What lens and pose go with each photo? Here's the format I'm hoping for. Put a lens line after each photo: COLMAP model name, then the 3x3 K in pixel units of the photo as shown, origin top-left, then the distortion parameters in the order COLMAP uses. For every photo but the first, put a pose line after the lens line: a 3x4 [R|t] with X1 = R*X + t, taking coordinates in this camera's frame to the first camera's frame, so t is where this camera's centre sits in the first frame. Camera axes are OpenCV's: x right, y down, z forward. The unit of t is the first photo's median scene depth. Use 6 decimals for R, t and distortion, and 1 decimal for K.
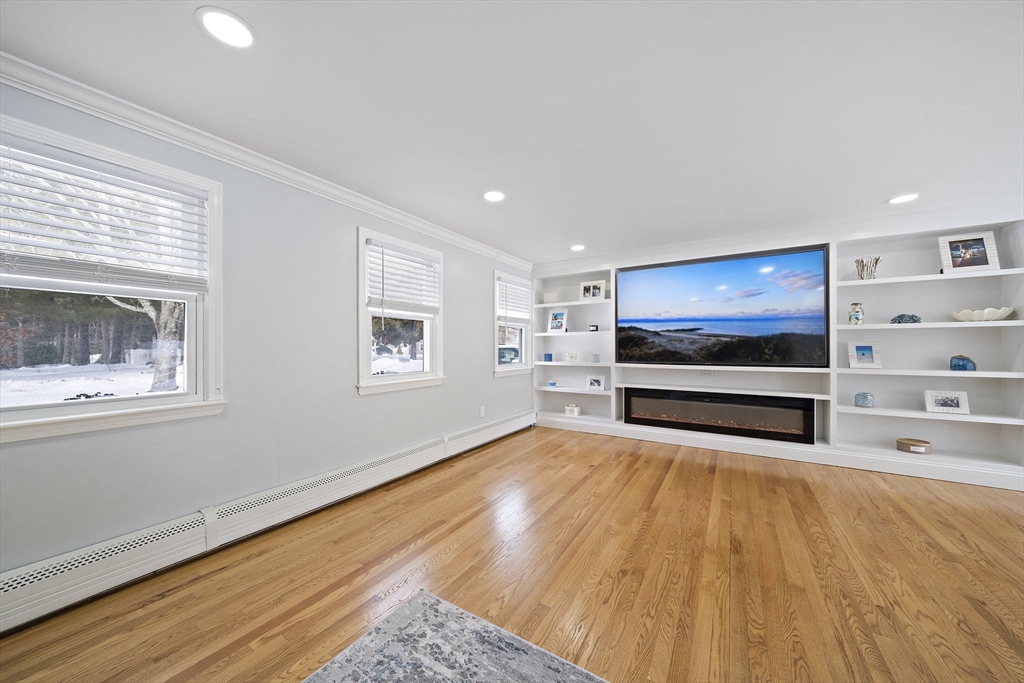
lens RADIAL K [[356.1, 0, 502.9], [0, 356.1, 346.2], [0, 0, 1]] dist [-0.001313, -0.001328]
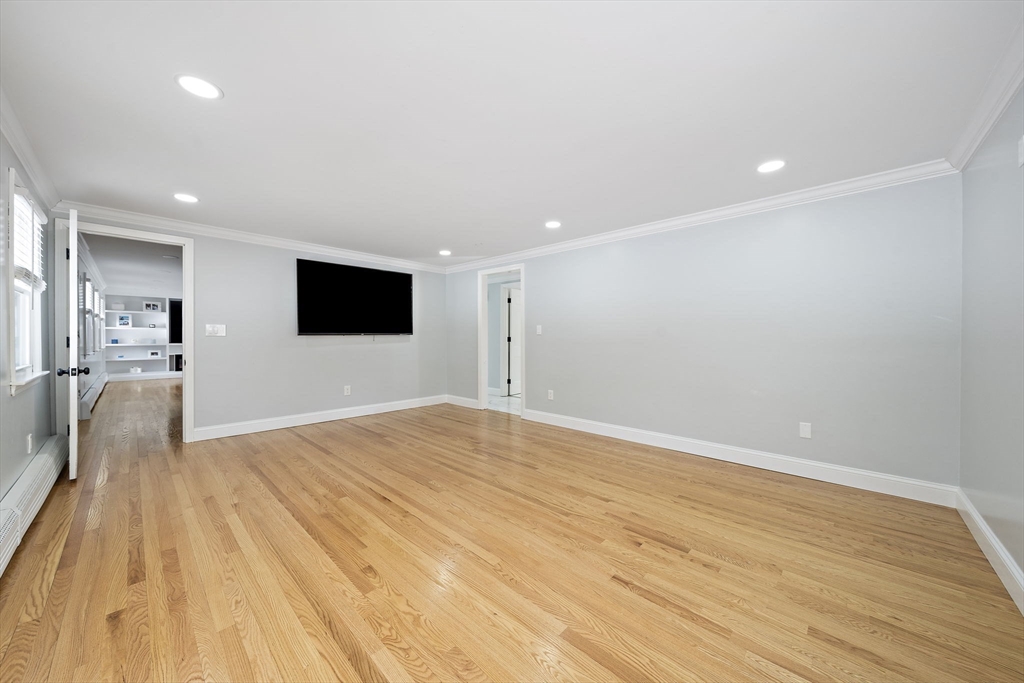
lens RADIAL K [[356.1, 0, 489.0], [0, 356.1, 342.1], [0, 0, 1]] dist [-0.001313, -0.001328]
pose [[0.206123, -0.016887, 0.978380, -1.464900], [-0.004499, 0.999824, 0.018205, -0.006276], [-0.978516, -0.008154, 0.206011, -1.387962]]
